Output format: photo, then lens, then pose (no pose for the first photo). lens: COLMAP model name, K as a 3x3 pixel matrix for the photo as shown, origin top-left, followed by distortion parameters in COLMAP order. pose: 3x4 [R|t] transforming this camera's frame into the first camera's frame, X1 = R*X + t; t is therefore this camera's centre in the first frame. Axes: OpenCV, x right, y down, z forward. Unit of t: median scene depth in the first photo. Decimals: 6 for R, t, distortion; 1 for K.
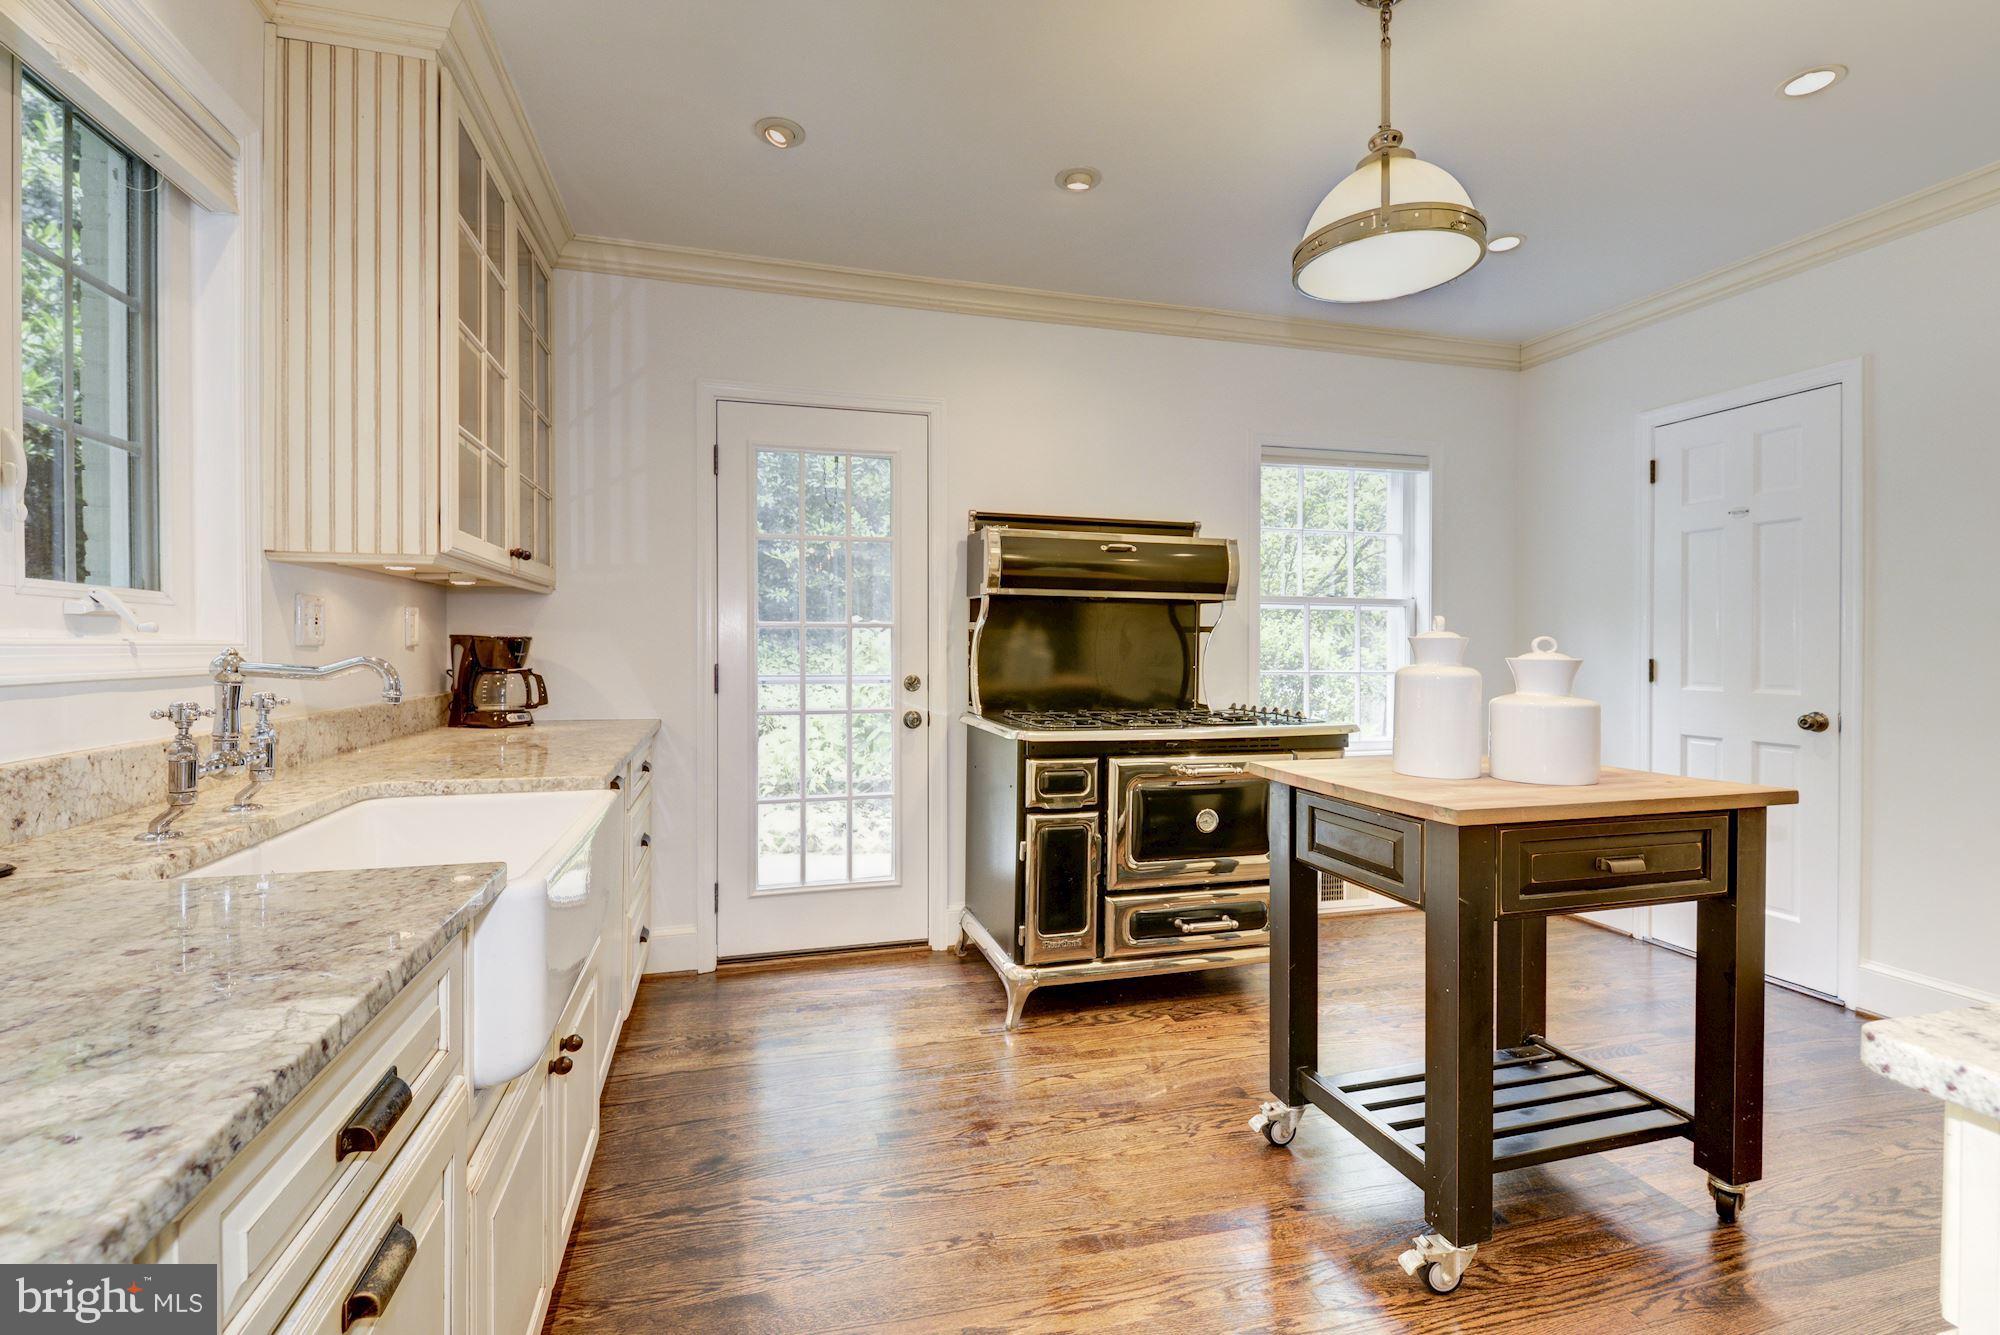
lens RADIAL K [[879.4, 0, 996.4], [0, 879.4, 655.9], [0, 0, 1]] dist [0.001568, 0.000144]
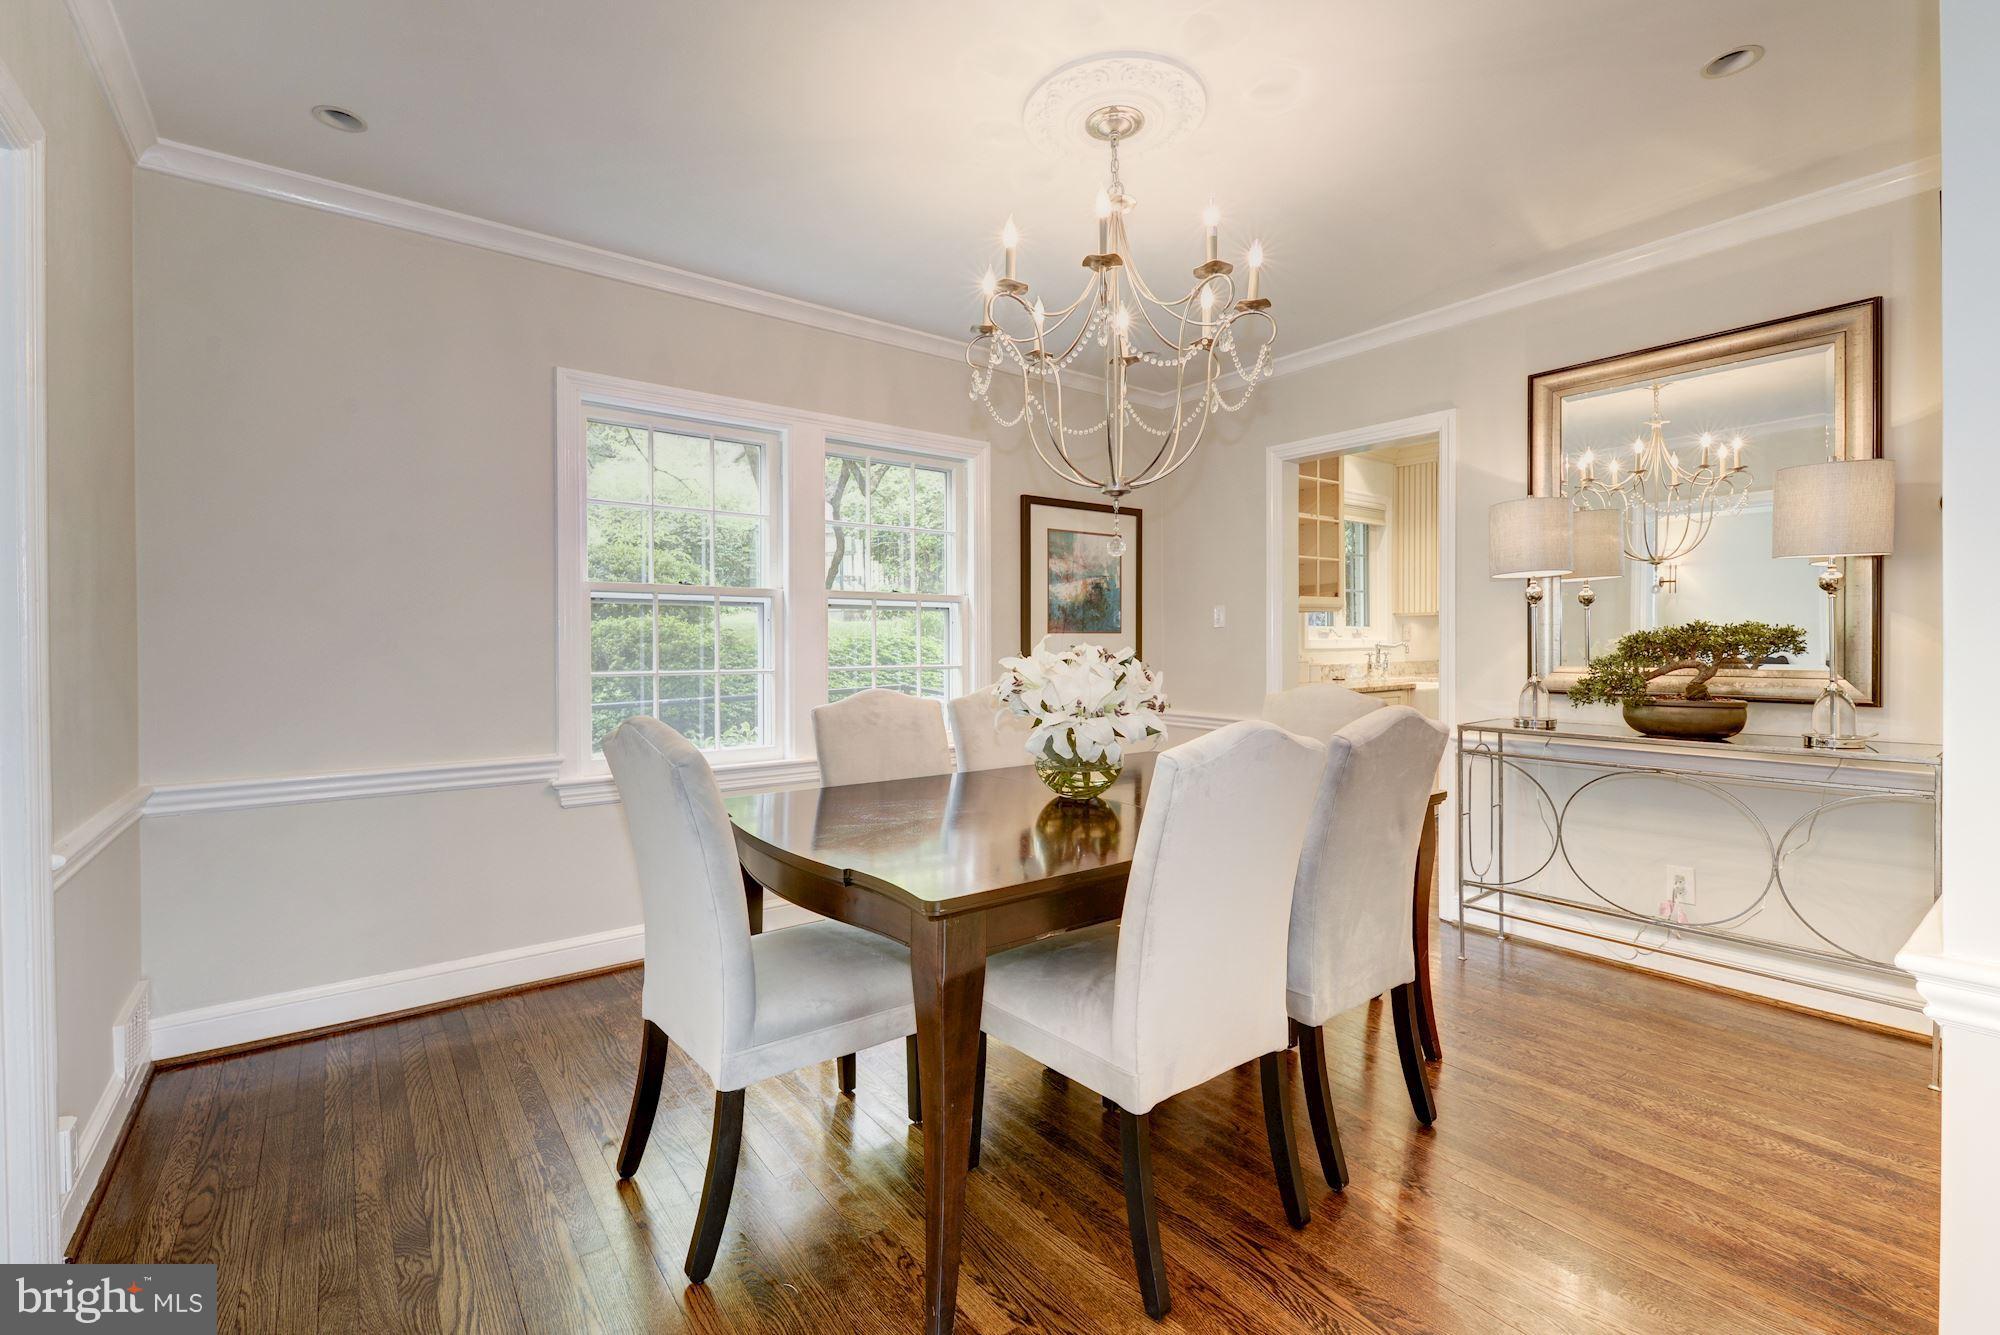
lens RADIAL K [[879.4, 0, 1002.1], [0, 879.4, 652.9], [0, 0, 1]] dist [0.001568, 0.000144]
pose [[0.365970, 0.012136, -0.930547, 1.307358], [-0.006372, 0.999924, 0.010535, 0.008145], [0.930605, 0.002074, 0.366020, -1.220916]]
